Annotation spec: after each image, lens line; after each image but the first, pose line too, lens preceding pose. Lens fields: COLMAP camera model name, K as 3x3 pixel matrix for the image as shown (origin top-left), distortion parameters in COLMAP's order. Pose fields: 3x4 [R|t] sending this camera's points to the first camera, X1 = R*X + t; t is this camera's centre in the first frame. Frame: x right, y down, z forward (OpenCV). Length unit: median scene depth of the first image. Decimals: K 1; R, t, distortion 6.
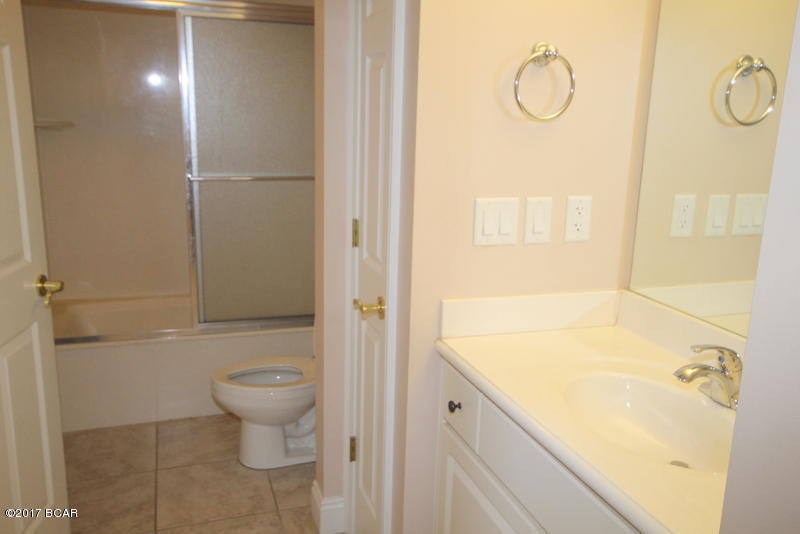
lens RADIAL K [[700.3, 0, 401.2], [0, 700.3, 268.1], [0, 0, 1]] dist [0.011507, 0.034014]
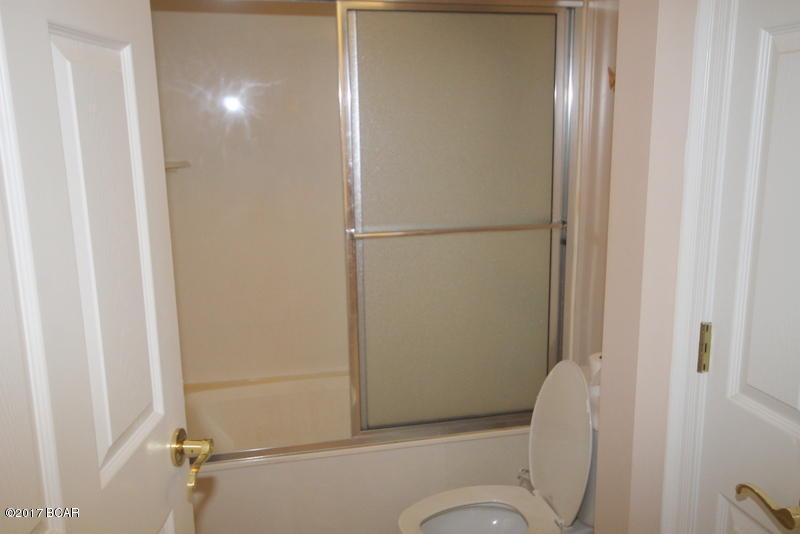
lens RADIAL K [[700.3, 0, 401.7], [0, 700.3, 268.6], [0, 0, 1]] dist [0.011507, 0.034014]
pose [[0.994350, -0.019580, -0.104330, -0.247683], [0.017080, 0.999546, -0.024801, -0.104037], [0.104768, 0.022879, 0.994233, 0.407814]]
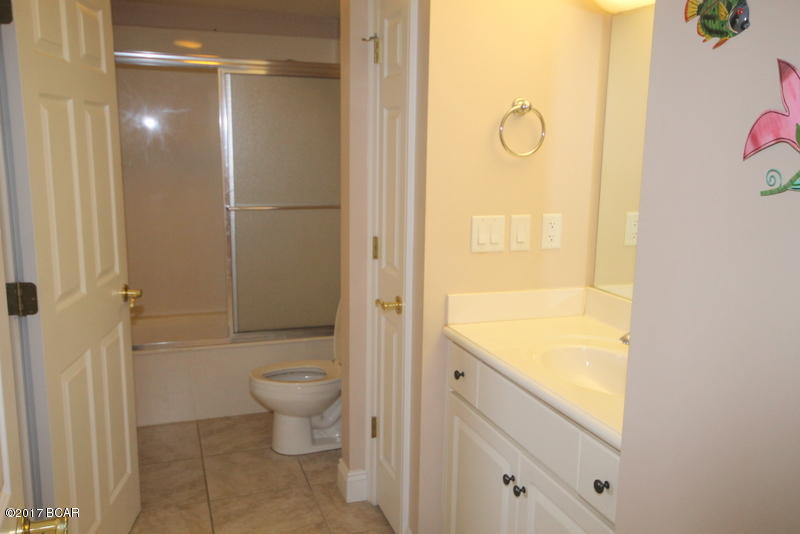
lens RADIAL K [[700.3, 0, 398.9], [0, 700.3, 264.4], [0, 0, 1]] dist [0.011507, 0.034014]
pose [[0.999894, -0.014036, 0.003943, -0.028984], [0.014228, 0.998446, -0.053874, 0.046501], [-0.003180, 0.053925, 0.998540, -0.237352]]
